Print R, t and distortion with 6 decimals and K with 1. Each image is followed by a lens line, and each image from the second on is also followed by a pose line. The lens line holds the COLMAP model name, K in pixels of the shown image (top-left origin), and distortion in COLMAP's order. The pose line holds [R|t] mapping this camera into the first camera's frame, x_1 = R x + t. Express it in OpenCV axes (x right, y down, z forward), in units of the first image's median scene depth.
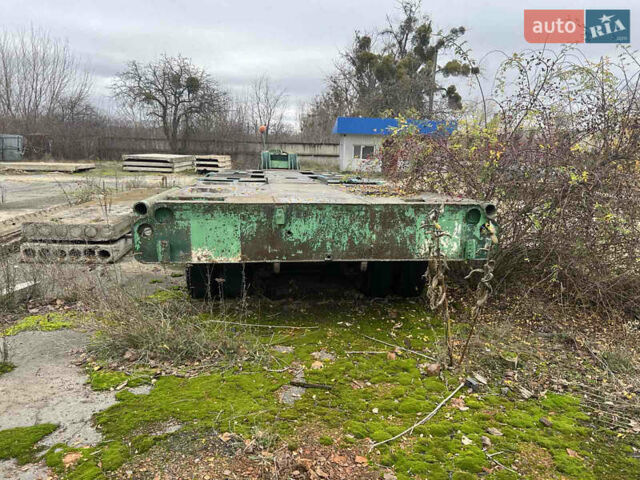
lens RADIAL K [[469.9, 0, 320.5], [0, 469.9, 239.7], [0, 0, 1]] dist [0.026648, -0.015779]
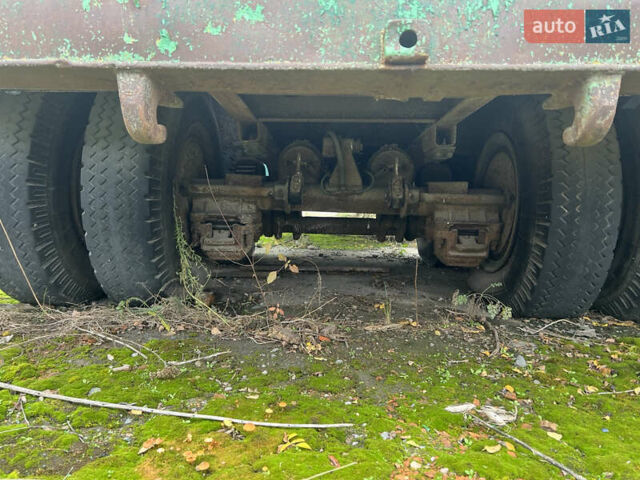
lens RADIAL K [[469.9, 0, 319.3], [0, 469.9, 240.4], [0, 0, 1]] dist [0.026648, -0.015779]
pose [[0.988263, 0.002589, -0.152743, 0.011785], [-0.019337, 0.993934, -0.108265, 0.123624], [0.151536, 0.109948, 0.982318, 0.755771]]
